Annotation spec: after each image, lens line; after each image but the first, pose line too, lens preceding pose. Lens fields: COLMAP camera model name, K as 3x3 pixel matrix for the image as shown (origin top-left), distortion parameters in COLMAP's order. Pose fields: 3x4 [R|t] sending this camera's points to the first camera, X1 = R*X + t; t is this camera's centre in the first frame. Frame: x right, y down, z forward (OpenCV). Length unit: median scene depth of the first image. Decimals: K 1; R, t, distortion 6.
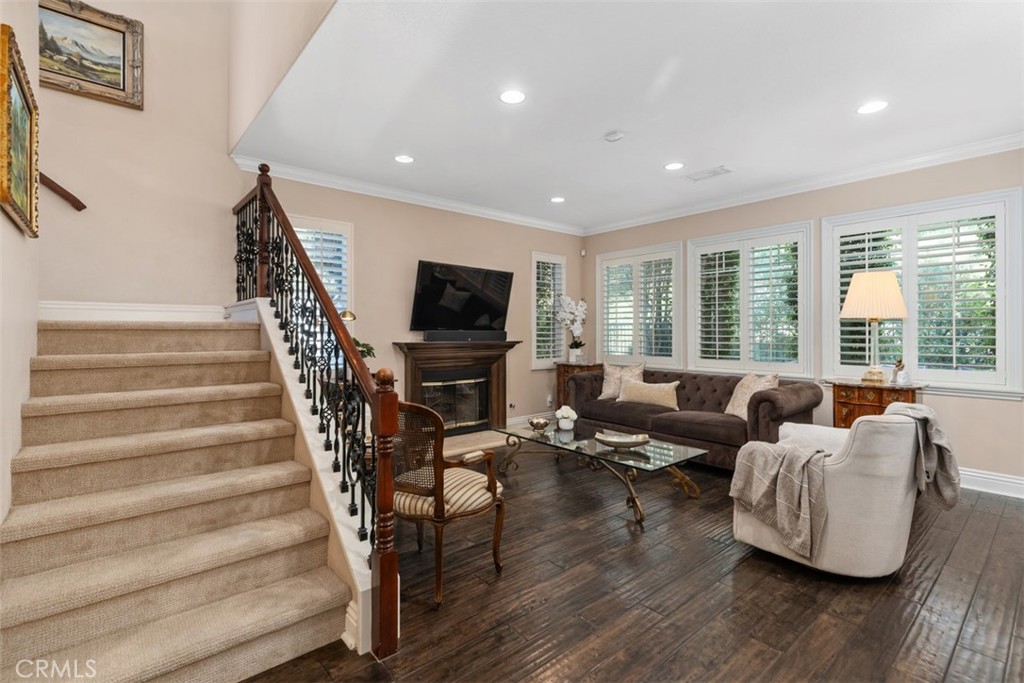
lens RADIAL K [[470.1, 0, 508.9], [0, 470.1, 327.1], [0, 0, 1]] dist [0.001916, -0.000016]
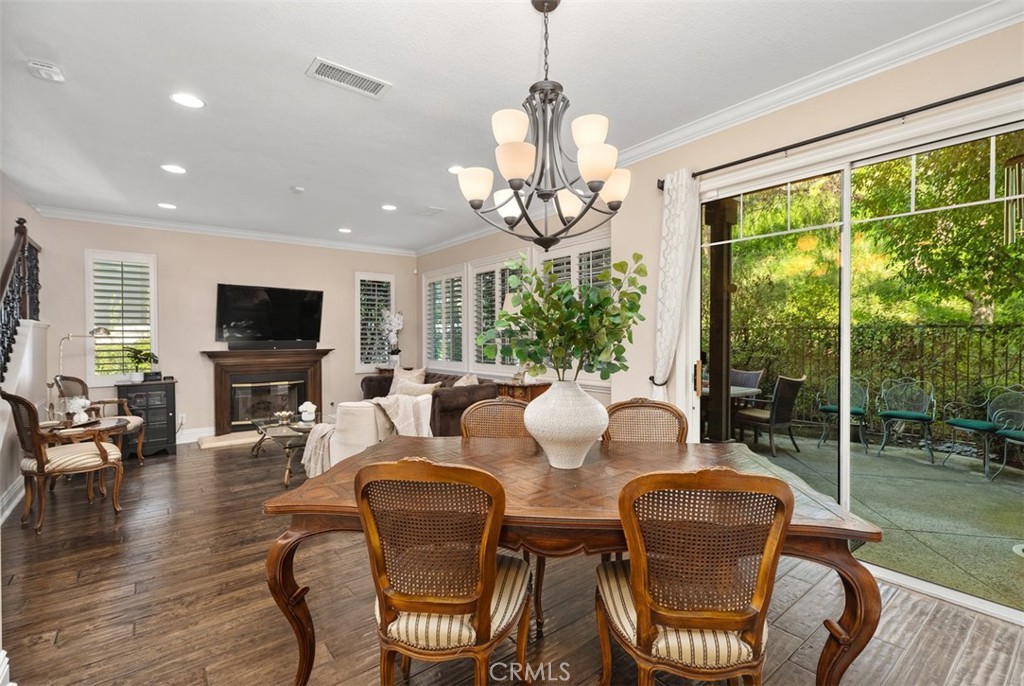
lens RADIAL K [[464.8, 0, 510.4], [0, 464.8, 333.4], [0, 0, 1]] dist [0.006205, 0.000026]
pose [[0.999382, -0.006810, -0.034488, 0.542133], [0.006860, 0.999976, 0.001333, -0.008264], [0.034478, -0.001569, 0.999404, -0.162382]]
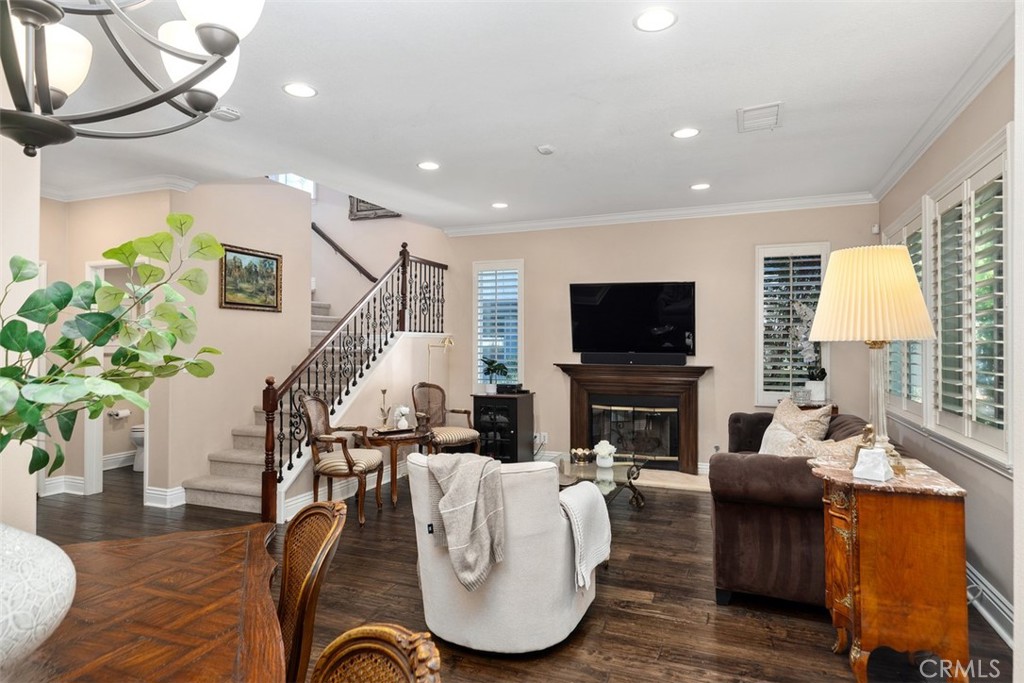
lens RADIAL K [[592.7, 0, 512.0], [0, 592.7, 341.5], [0, 0, 1]] dist [0.031342, 0.000306]
pose [[0.473003, -0.006672, -0.881035, 0.797574], [0.006854, 0.999969, -0.003893, -0.010871], [0.881034, -0.004197, 0.473034, 0.242096]]
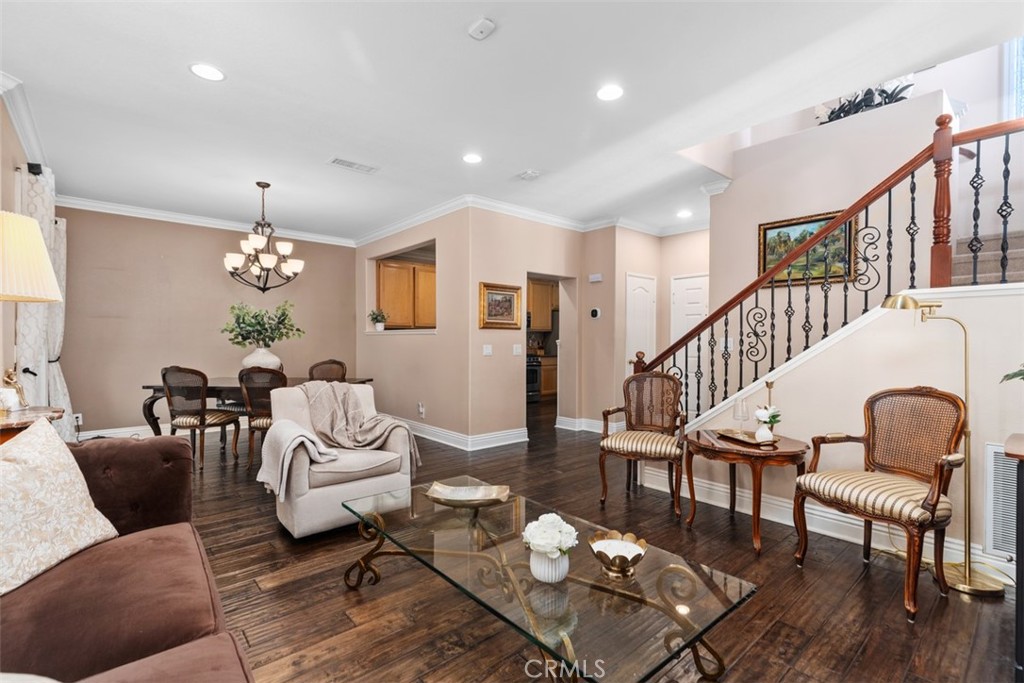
lens RADIAL K [[461.1, 0, 512.0], [0, 461.1, 341.5], [0, 0, 1]] dist [0.000584, -0.000041]
pose [[-0.999758, 0.001512, -0.021936, 0.130838], [0.001729, 0.999950, -0.009878, 0.023036], [0.021920, -0.009913, -0.999711, 1.057476]]
